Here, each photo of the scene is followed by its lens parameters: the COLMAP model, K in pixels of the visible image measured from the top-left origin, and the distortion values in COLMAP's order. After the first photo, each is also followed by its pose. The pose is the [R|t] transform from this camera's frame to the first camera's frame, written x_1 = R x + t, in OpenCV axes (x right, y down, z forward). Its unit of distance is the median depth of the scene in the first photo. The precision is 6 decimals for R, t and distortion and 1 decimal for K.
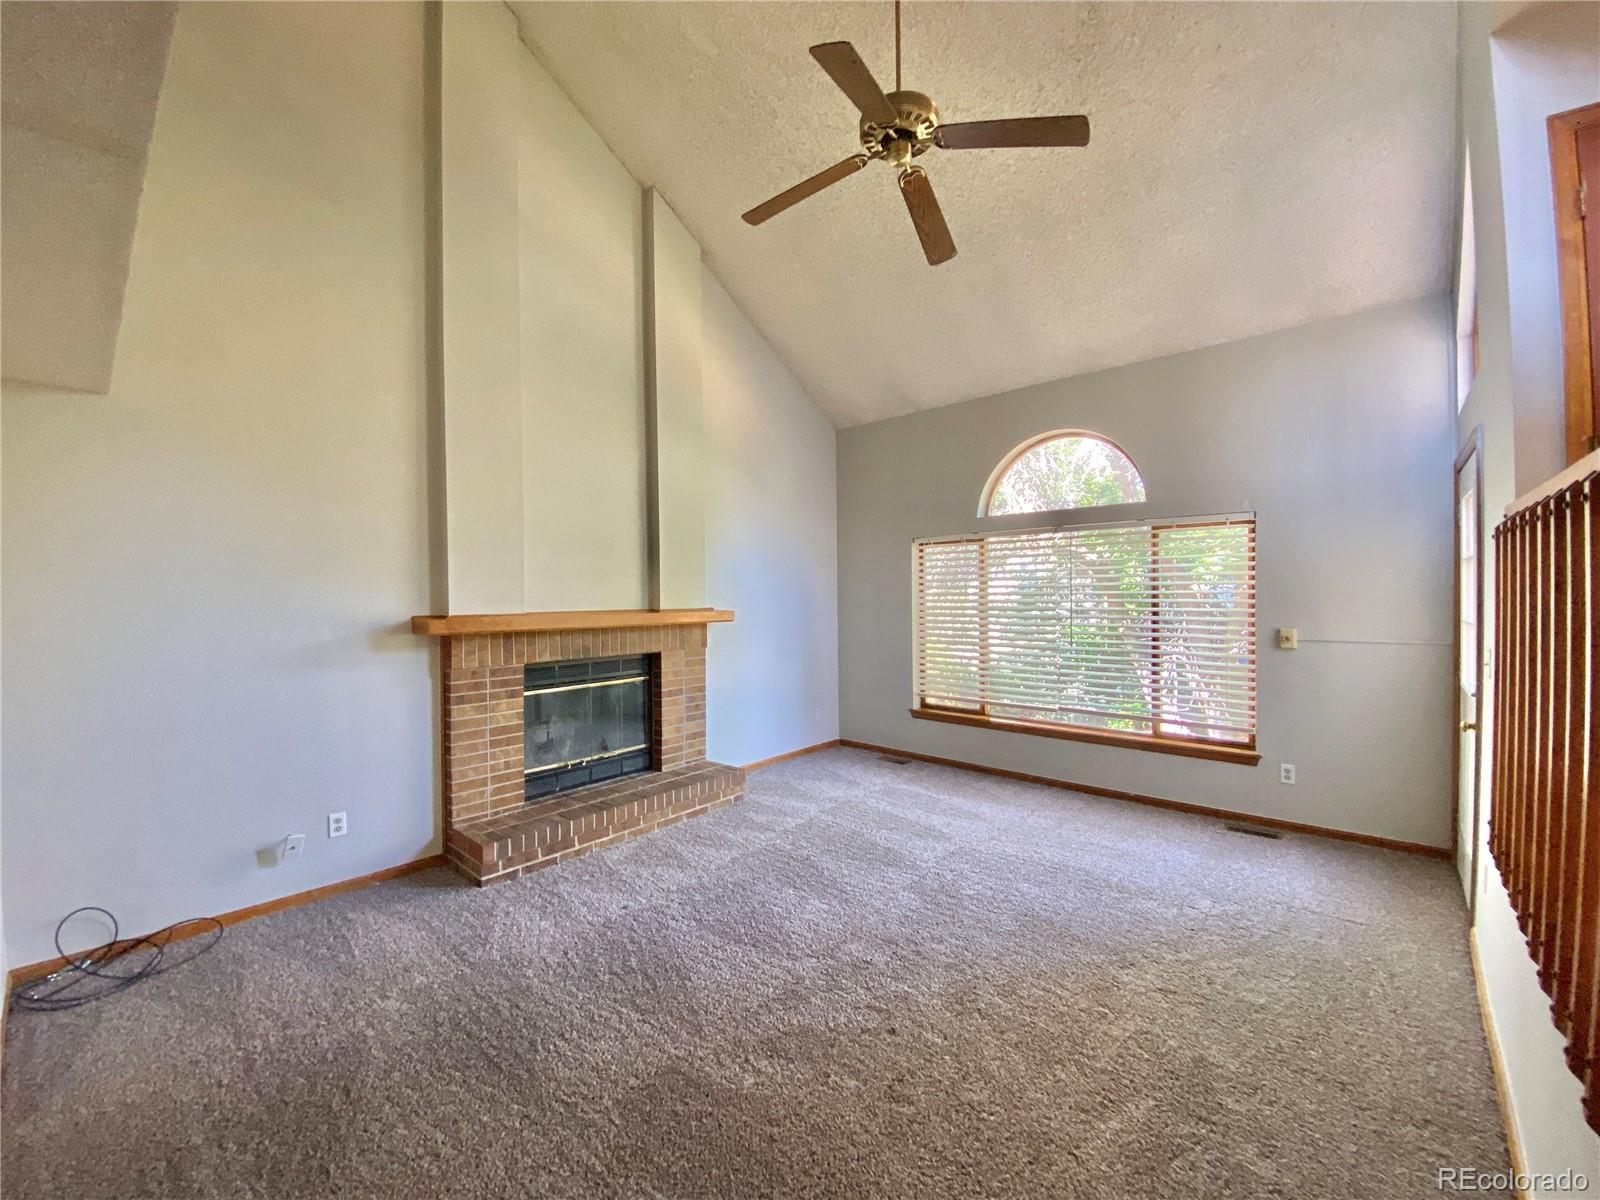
lens RADIAL K [[645.3, 0, 803.1], [0, 645.3, 592.8], [0, 0, 1]] dist [-0.020697, -0.001716]
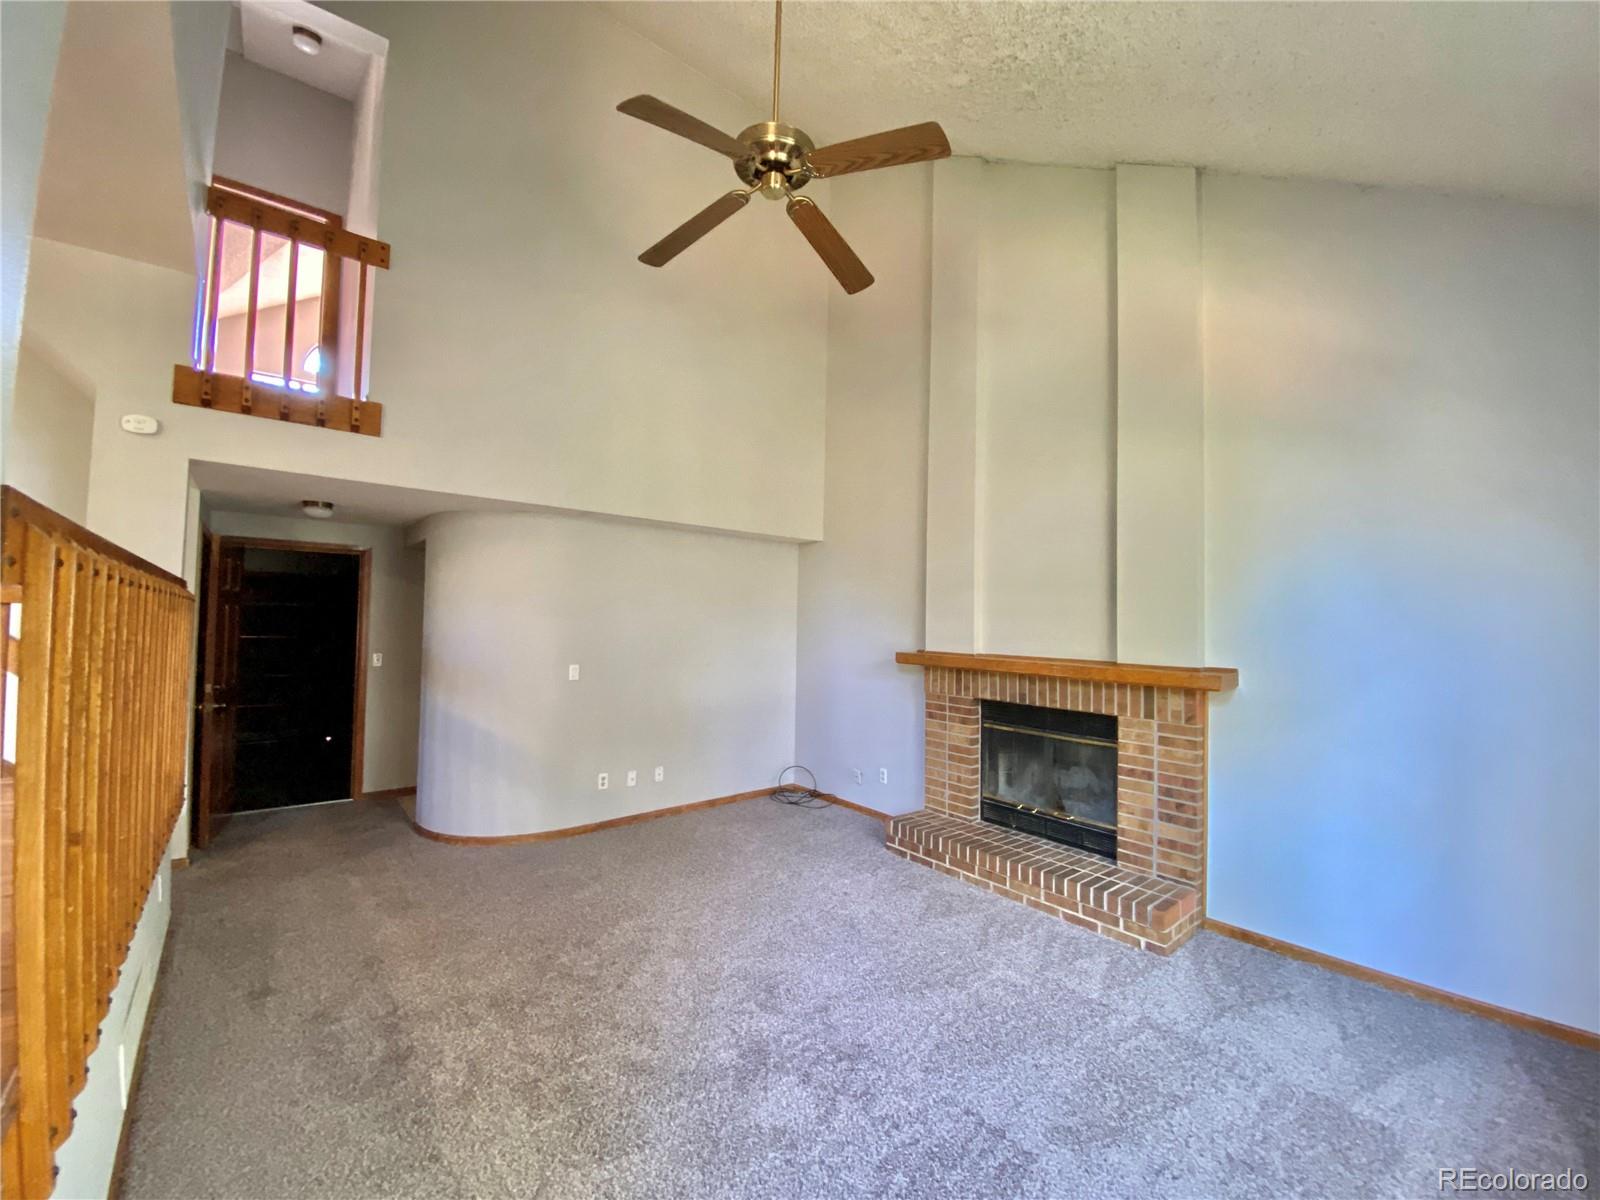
lens RADIAL K [[645.3, 0, 802.4], [0, 645.3, 602.7], [0, 0, 1]] dist [-0.020697, -0.001716]
pose [[-0.163530, -0.026780, -0.986175, 0.717383], [-0.028628, 0.999339, -0.022390, -0.022514], [0.986123, 0.024571, -0.164189, 0.834996]]
